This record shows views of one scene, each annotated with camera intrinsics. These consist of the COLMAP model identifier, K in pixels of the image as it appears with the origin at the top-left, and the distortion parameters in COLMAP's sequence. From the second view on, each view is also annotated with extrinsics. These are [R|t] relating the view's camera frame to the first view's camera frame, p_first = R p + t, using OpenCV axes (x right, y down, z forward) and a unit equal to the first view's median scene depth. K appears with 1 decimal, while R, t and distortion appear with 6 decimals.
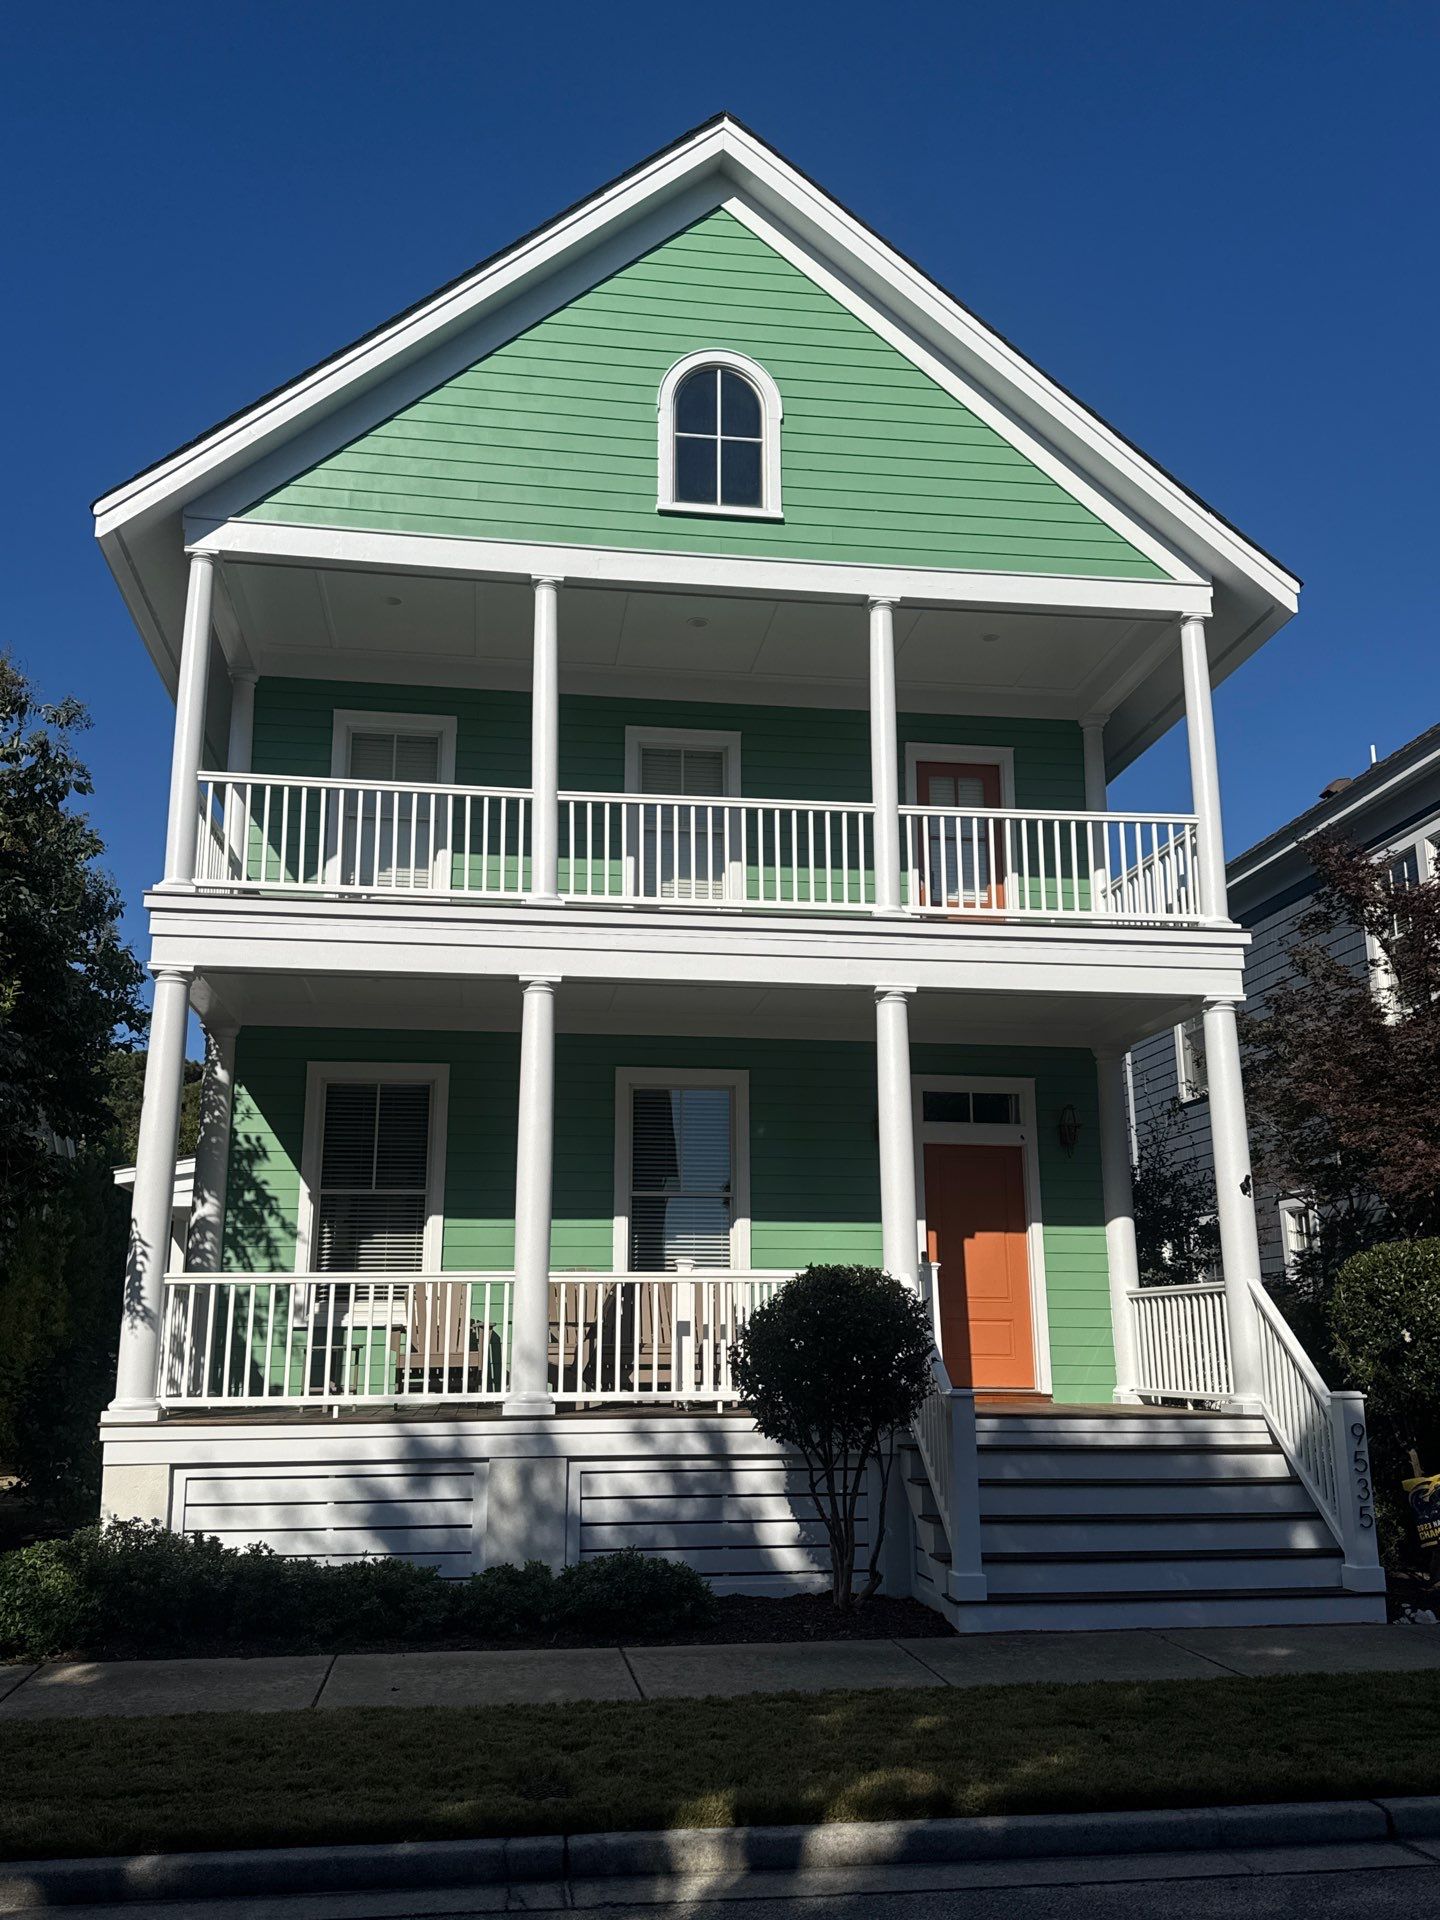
lens RADIAL K [[1417.8, 0, 711.9], [0, 1417.8, 958.5], [0, 0, 1]] dist [0.105380, -0.179283]
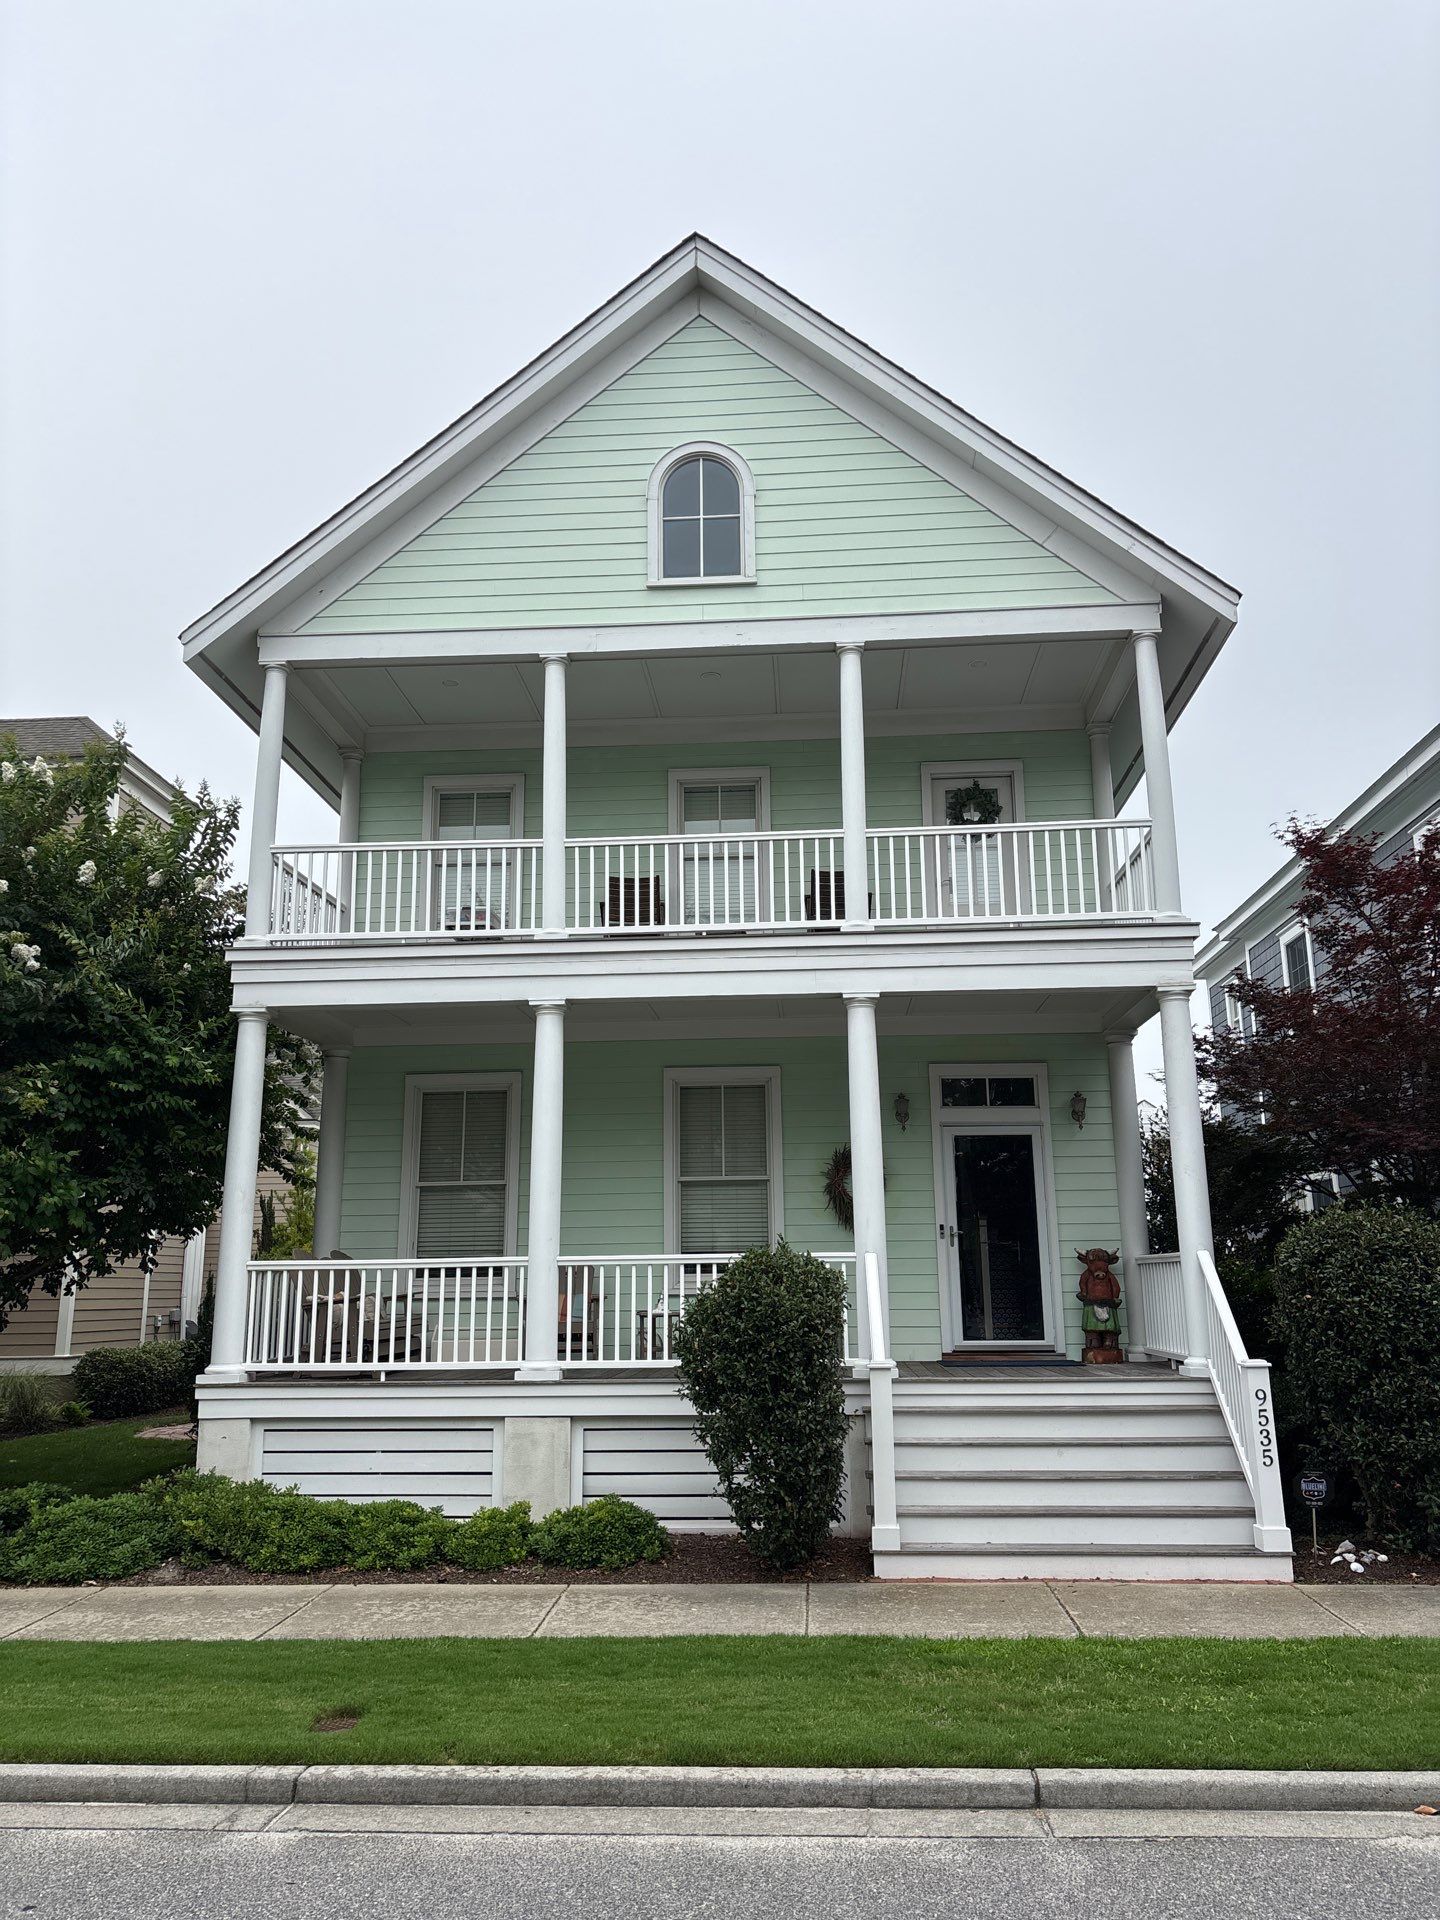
lens RADIAL K [[1255.9, 0, 721.7], [0, 1255.9, 968.7], [0, 0, 1]] dist [0.008291, 0.000240]
pose [[0.983648, -0.053900, -0.171848, 0.187630], [0.052826, 0.998545, -0.010823, 0.005440], [0.172181, 0.001567, 0.985064, 0.022861]]
